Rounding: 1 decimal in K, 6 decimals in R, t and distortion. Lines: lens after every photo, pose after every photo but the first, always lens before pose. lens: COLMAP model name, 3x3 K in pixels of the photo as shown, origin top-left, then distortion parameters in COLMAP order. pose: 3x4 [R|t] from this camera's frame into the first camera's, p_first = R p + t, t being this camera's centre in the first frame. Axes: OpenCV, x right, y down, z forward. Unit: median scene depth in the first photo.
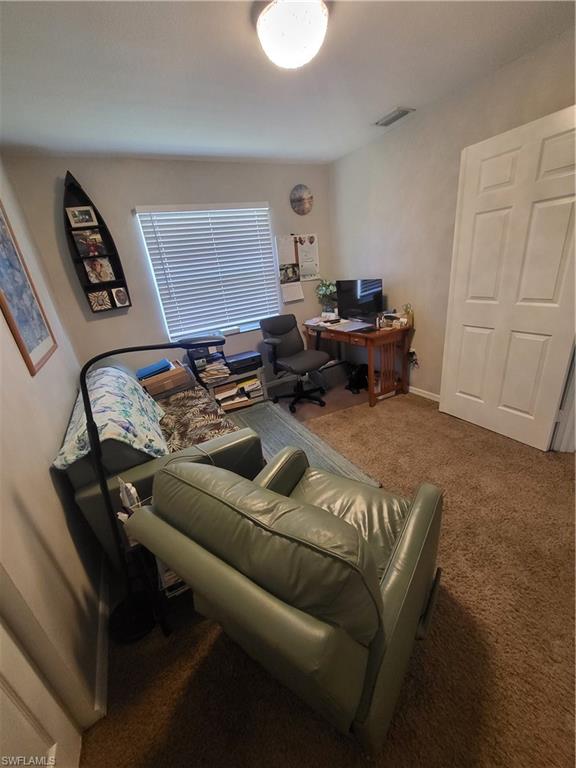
lens RADIAL K [[305.6, 0, 283.6], [0, 305.6, 384.8], [0, 0, 1]] dist [0.008732, -0.001851]
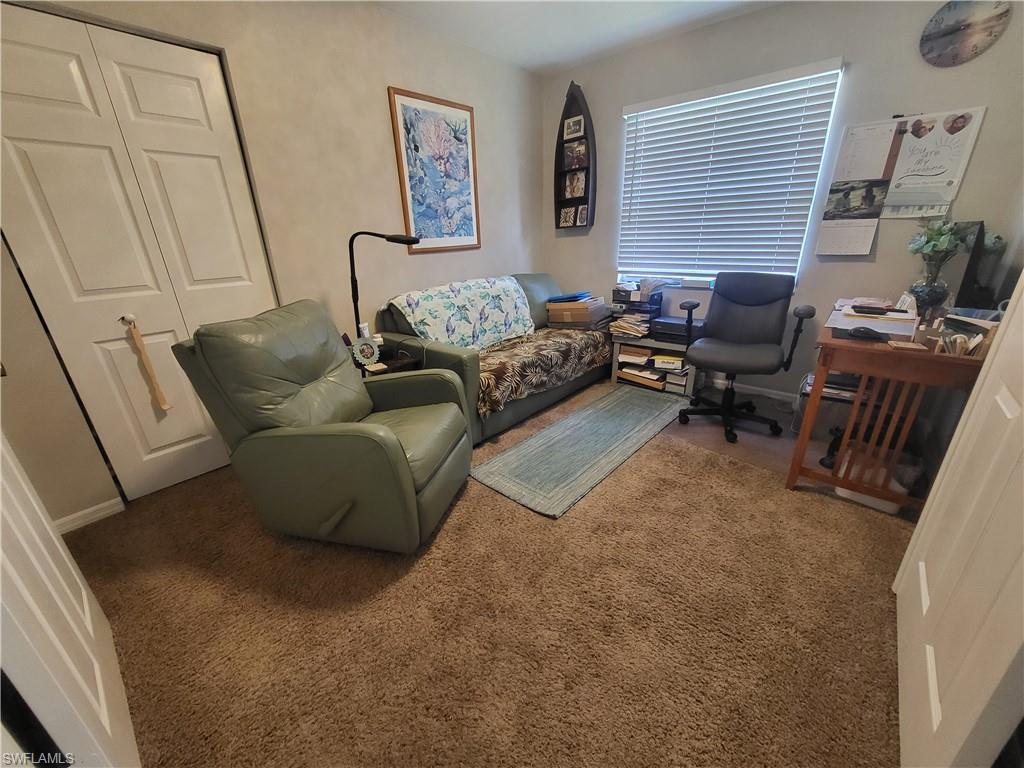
lens RADIAL K [[407.5, 0, 506.9], [0, 407.5, 391.8], [0, 0, 1]] dist [0.008732, -0.001851]
pose [[0.362580, 0.434809, -0.824304, 0.577538], [-0.358612, 0.881480, 0.307230, -0.098835], [0.860194, 0.184210, 0.475535, 0.274179]]
